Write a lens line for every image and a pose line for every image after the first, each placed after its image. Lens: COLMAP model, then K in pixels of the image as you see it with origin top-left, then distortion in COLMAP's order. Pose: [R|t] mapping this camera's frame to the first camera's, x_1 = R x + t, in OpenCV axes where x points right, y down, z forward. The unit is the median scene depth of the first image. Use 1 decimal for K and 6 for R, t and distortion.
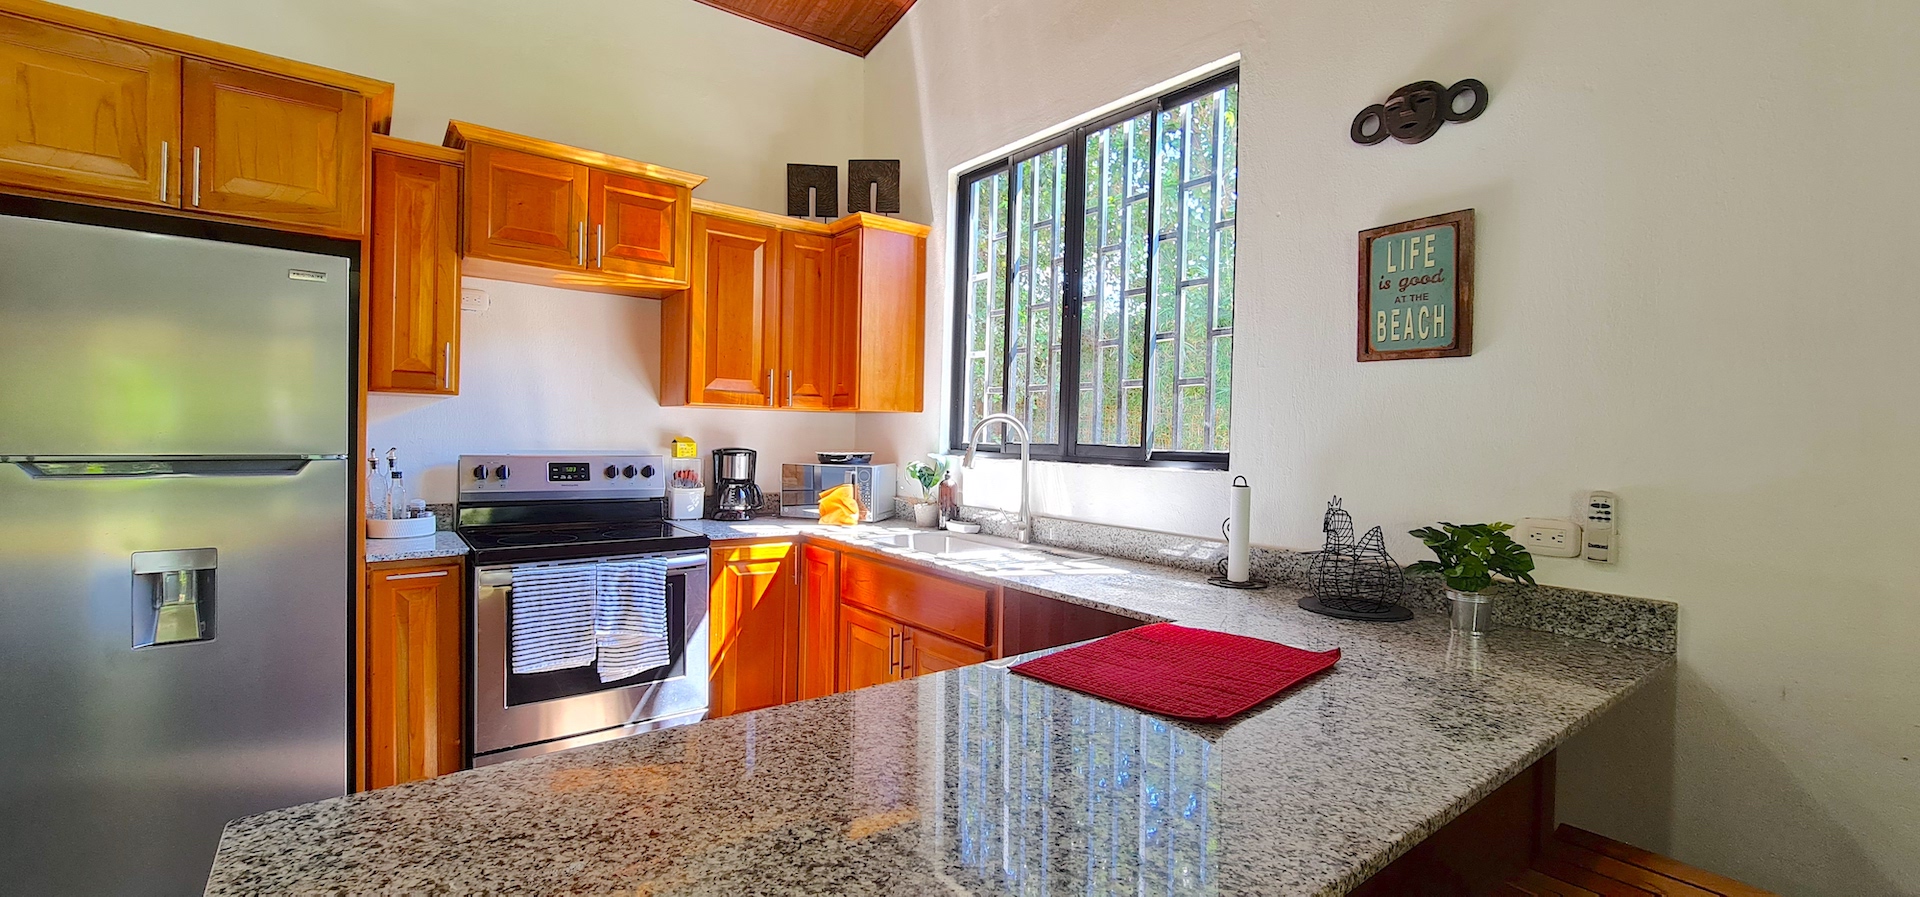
lens RADIAL K [[788.9, 0, 942.4], [0, 788.9, 442.5], [0, 0, 1]] dist [-0.001262, -0.000030]
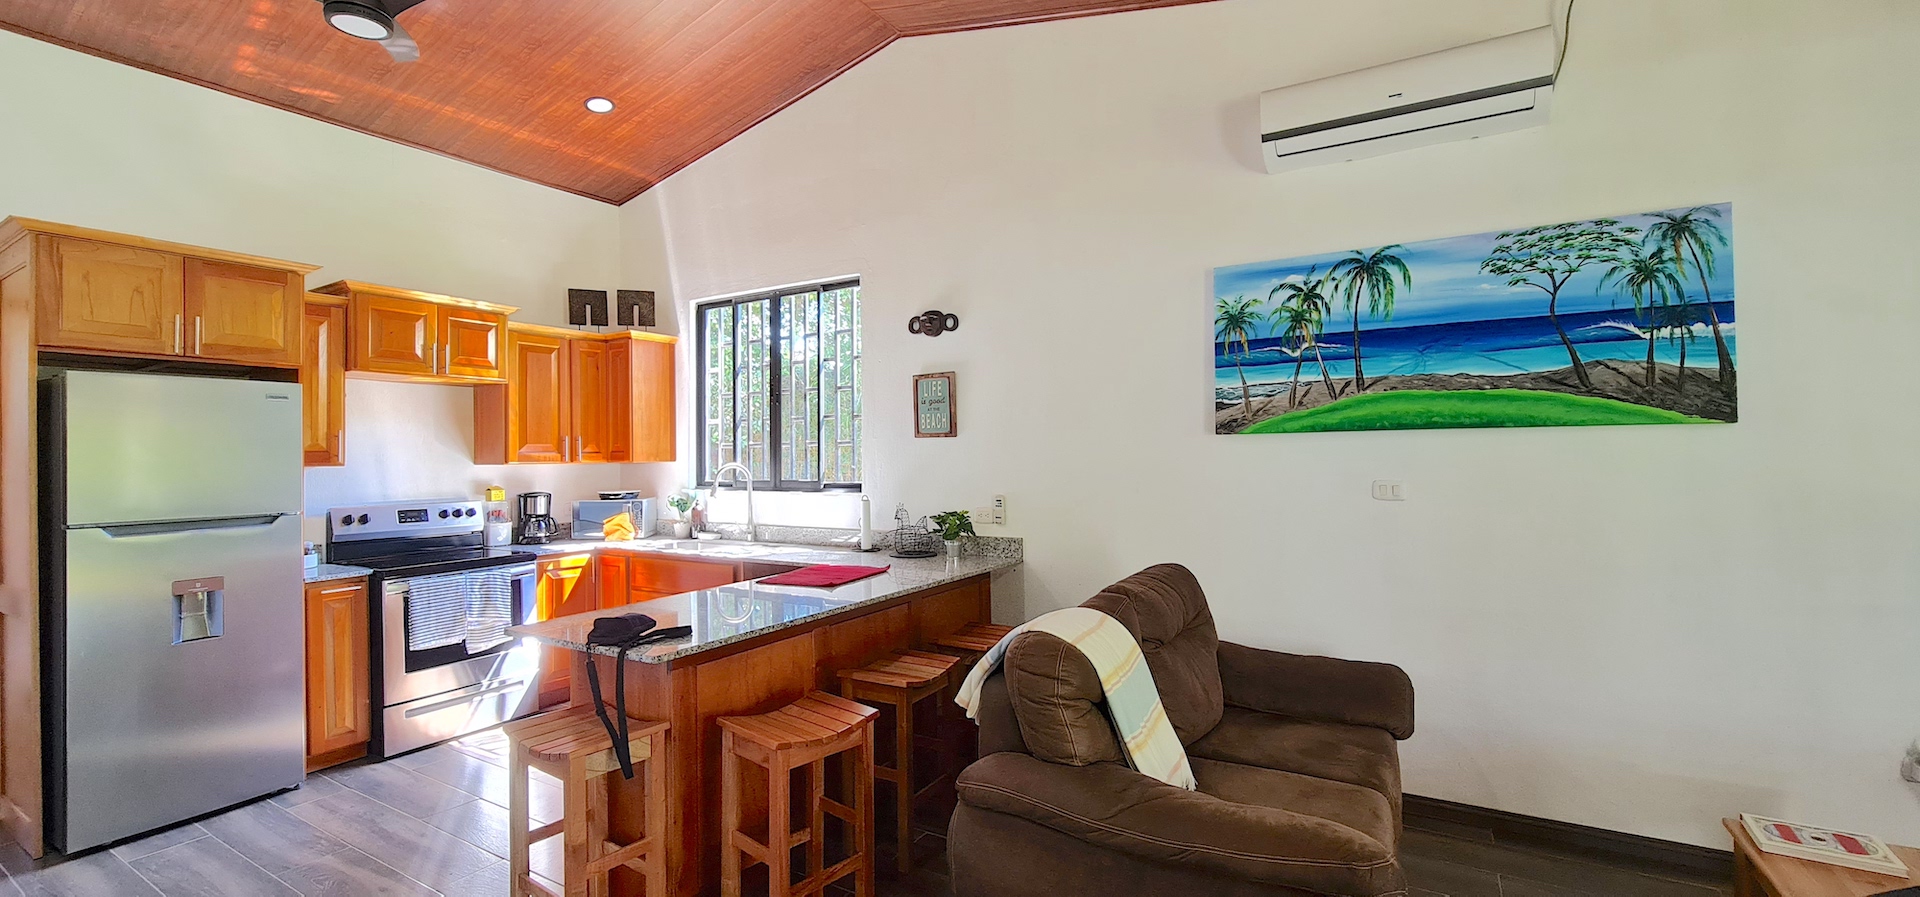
lens RADIAL K [[788.9, 0, 942.4], [0, 788.9, 442.5], [0, 0, 1]] dist [-0.001262, -0.000030]
pose [[0.933459, -0.028306, 0.357565, -0.097901], [0.037317, 0.999135, -0.018325, -0.031690], [-0.356737, 0.030449, 0.933708, -0.631562]]
